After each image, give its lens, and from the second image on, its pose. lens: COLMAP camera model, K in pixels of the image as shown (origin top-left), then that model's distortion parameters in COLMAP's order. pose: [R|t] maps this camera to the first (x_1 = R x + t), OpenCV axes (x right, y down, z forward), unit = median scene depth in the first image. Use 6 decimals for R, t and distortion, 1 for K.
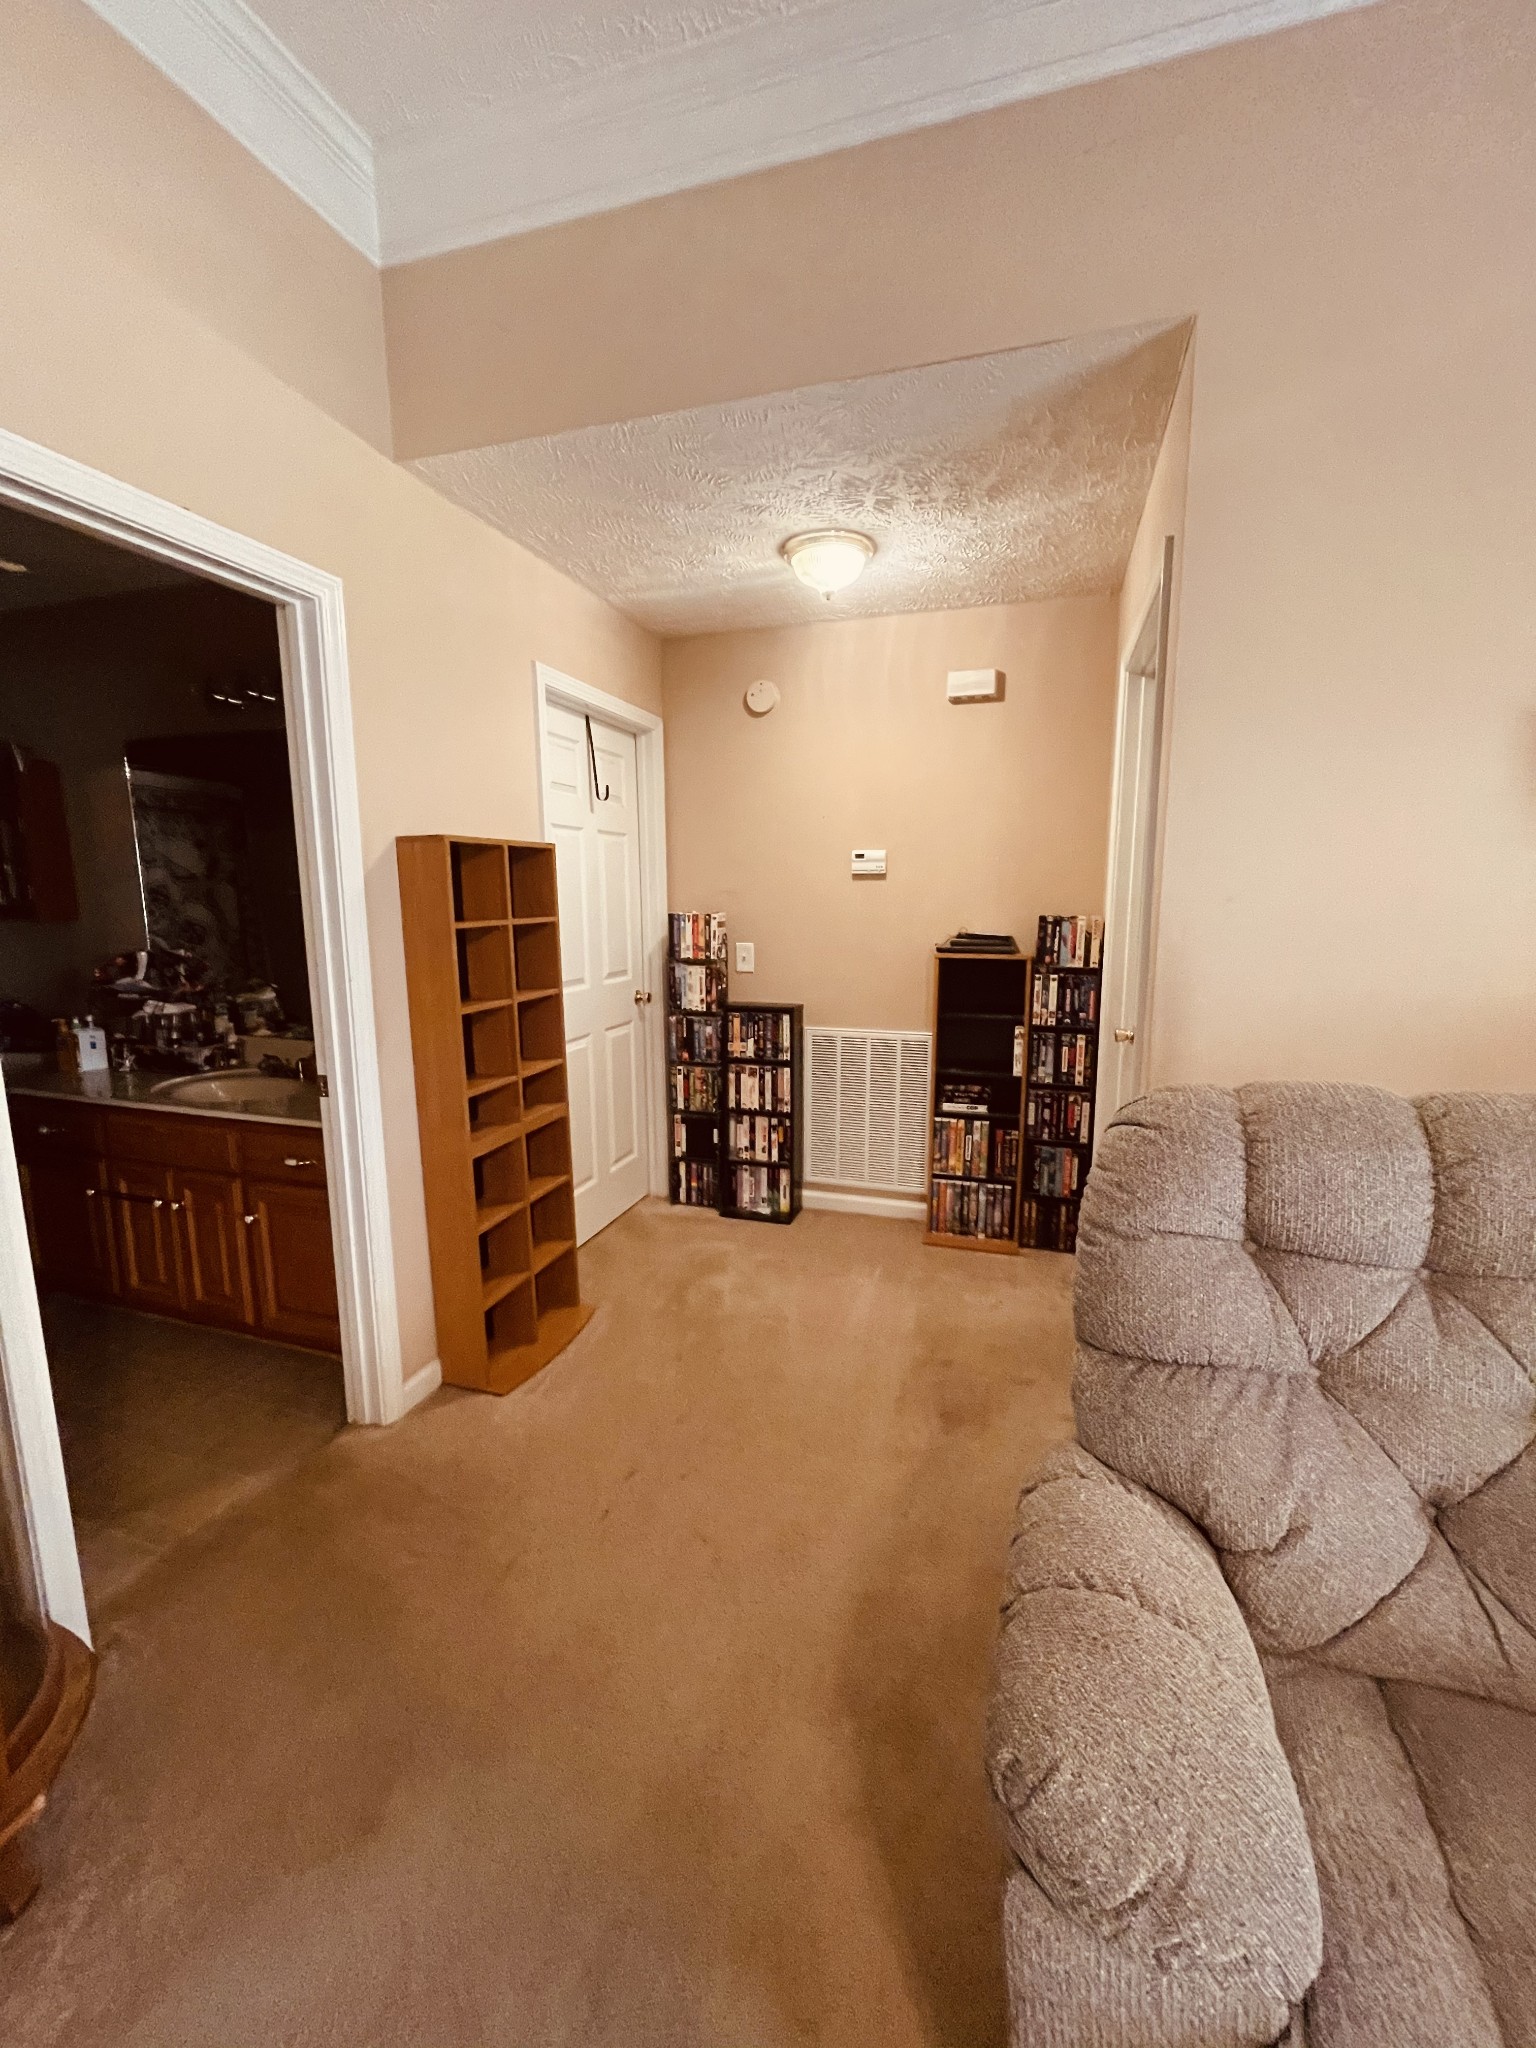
lens RADIAL K [[825.8, 0, 772.3], [0, 825.8, 1019.0], [0, 0, 1]] dist [-0.002100, -0.000170]
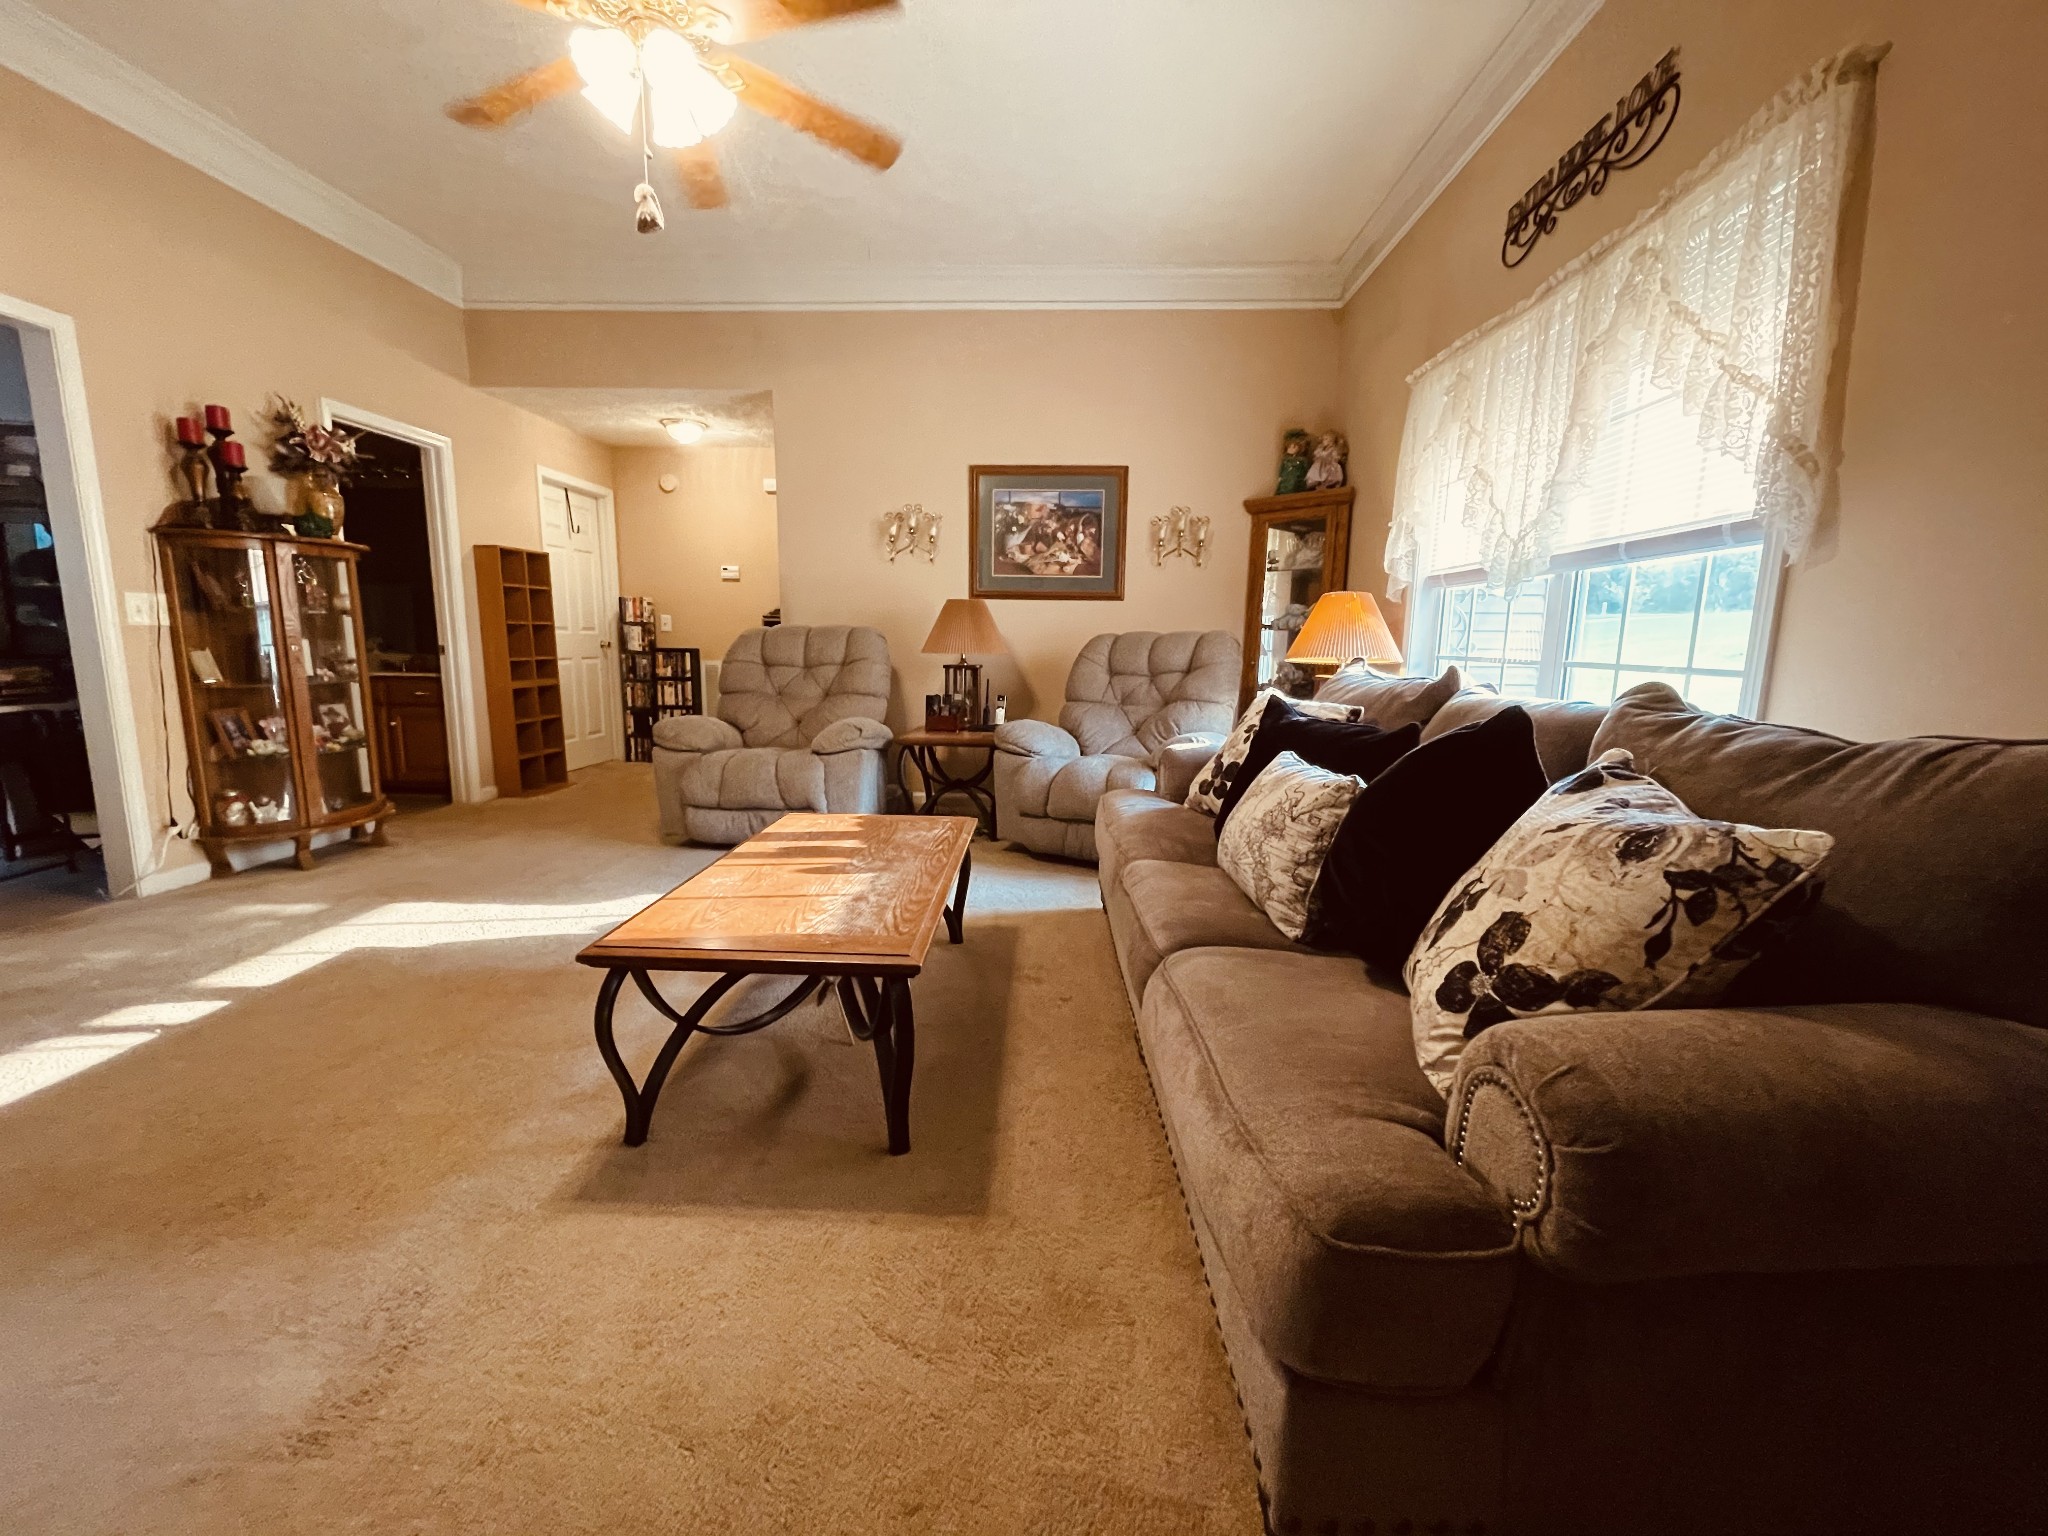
lens RADIAL K [[825.8, 0, 1021.4], [0, 825.8, 767.4], [0, 0, 1]] dist [-0.002100, -0.000170]
pose [[0.965675, -0.023241, 0.258712, 0.257123], [0.022272, 0.999730, 0.006675, 0.260087], [-0.258797, -0.000684, 0.965931, -1.008927]]
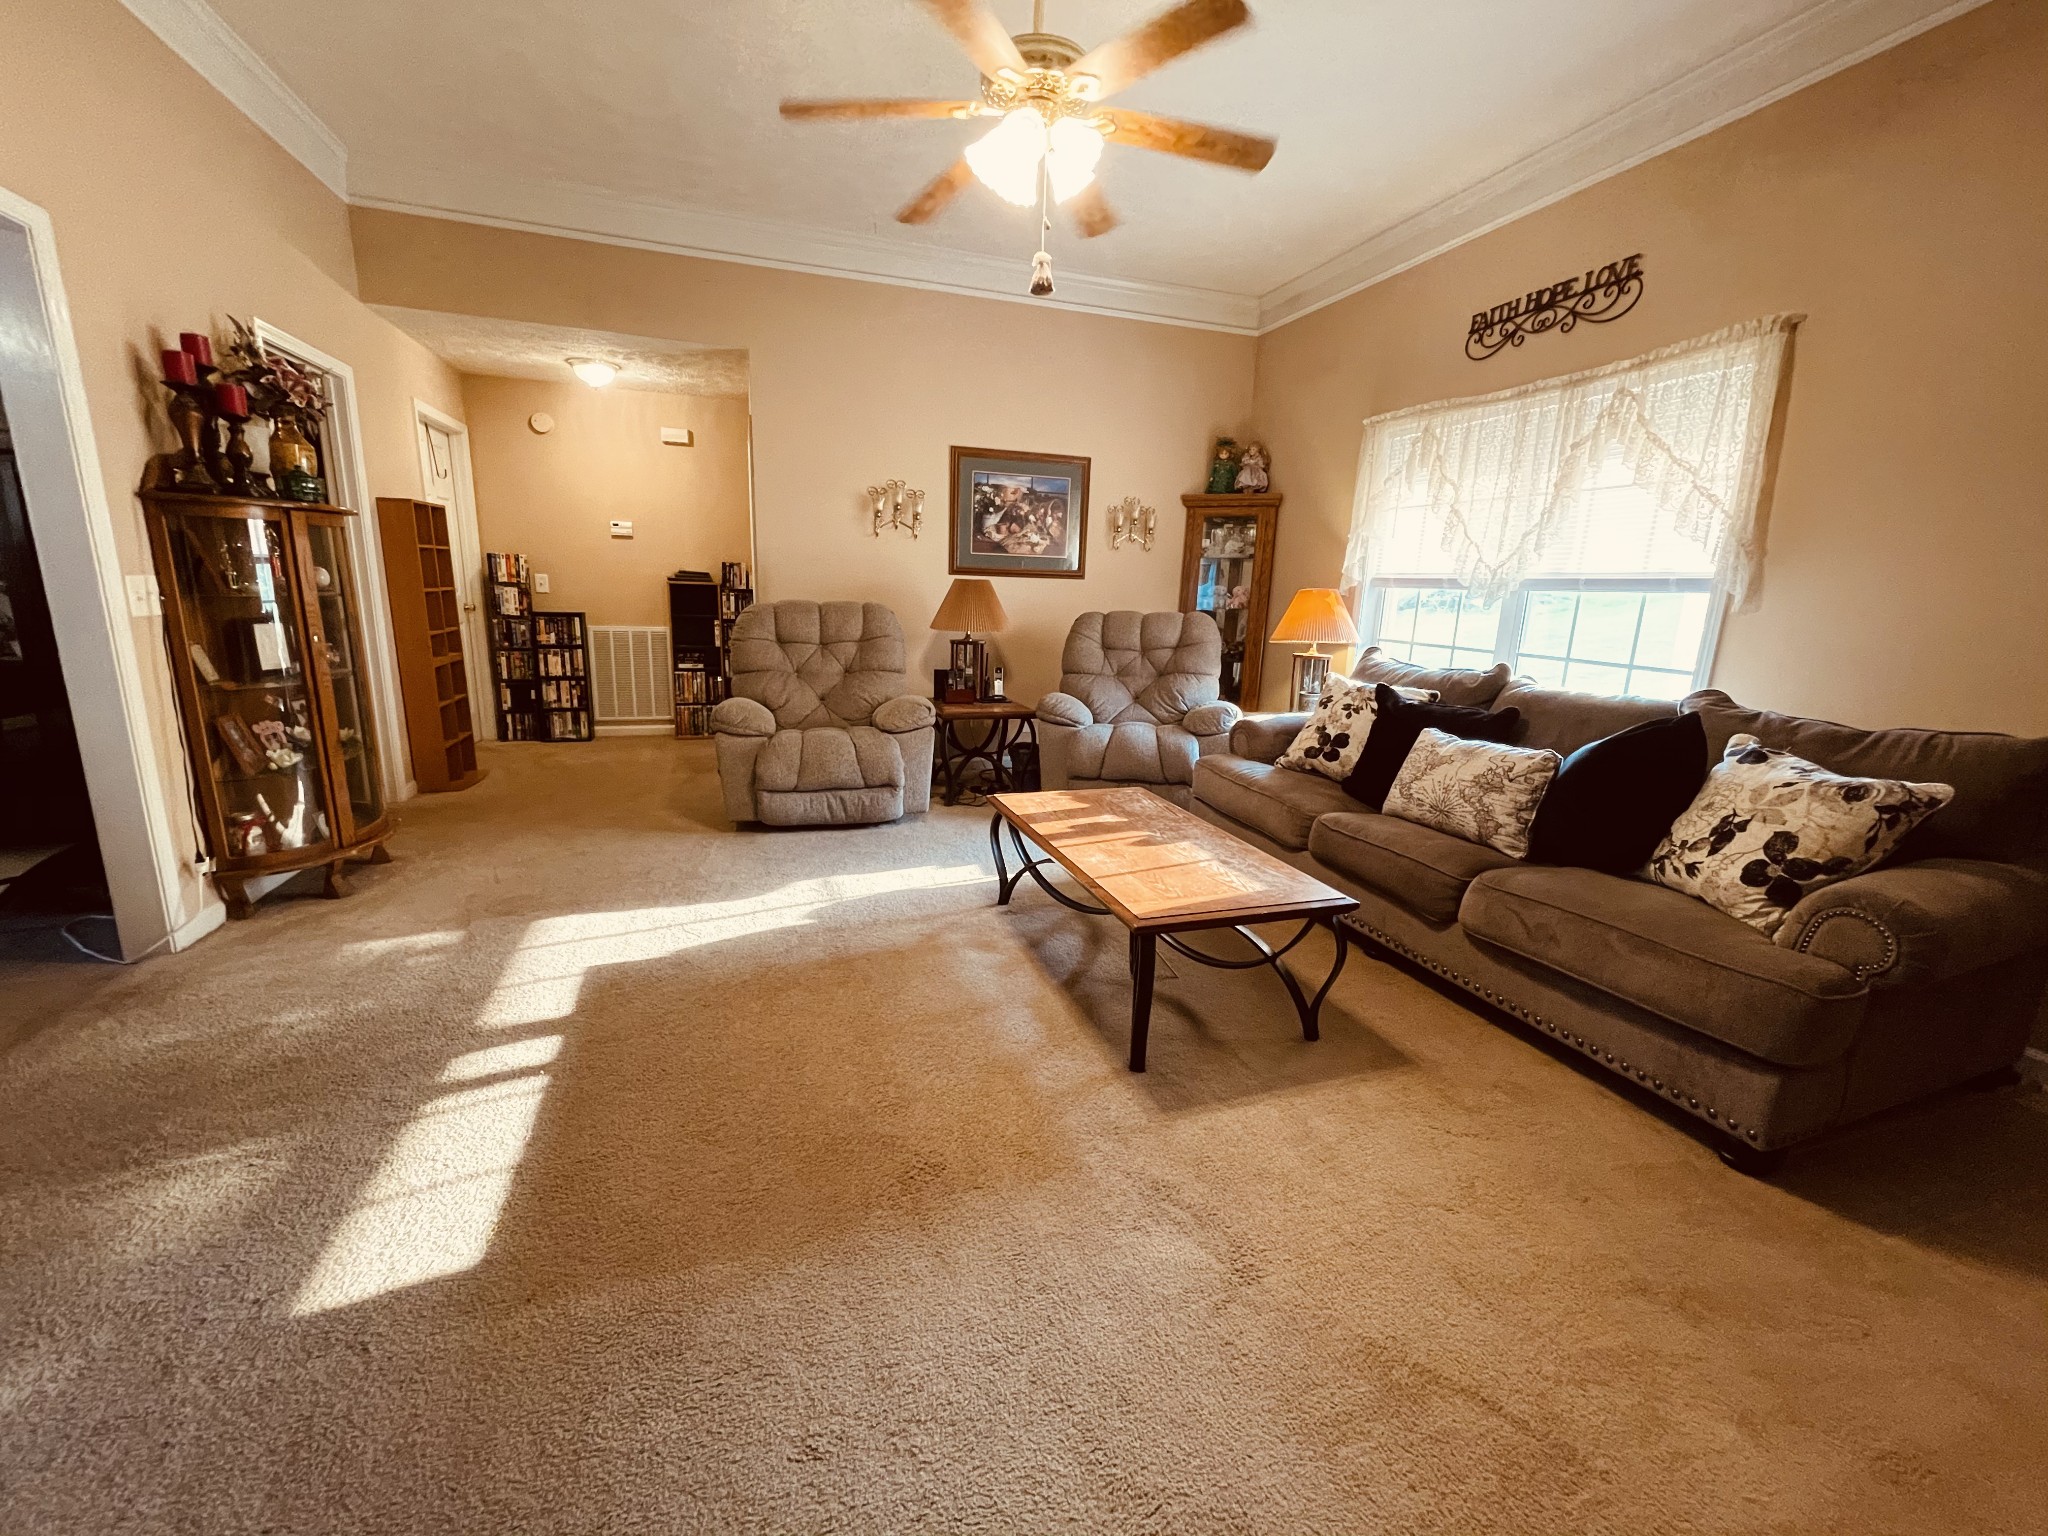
lens RADIAL K [[825.8, 0, 1021.4], [0, 825.8, 767.4], [0, 0, 1]] dist [-0.002100, -0.000170]
pose [[0.811879, -0.097733, 0.575588, -0.246127], [0.053917, 0.994227, 0.092764, 0.193279], [-0.581331, -0.044279, 0.812461, -0.920243]]
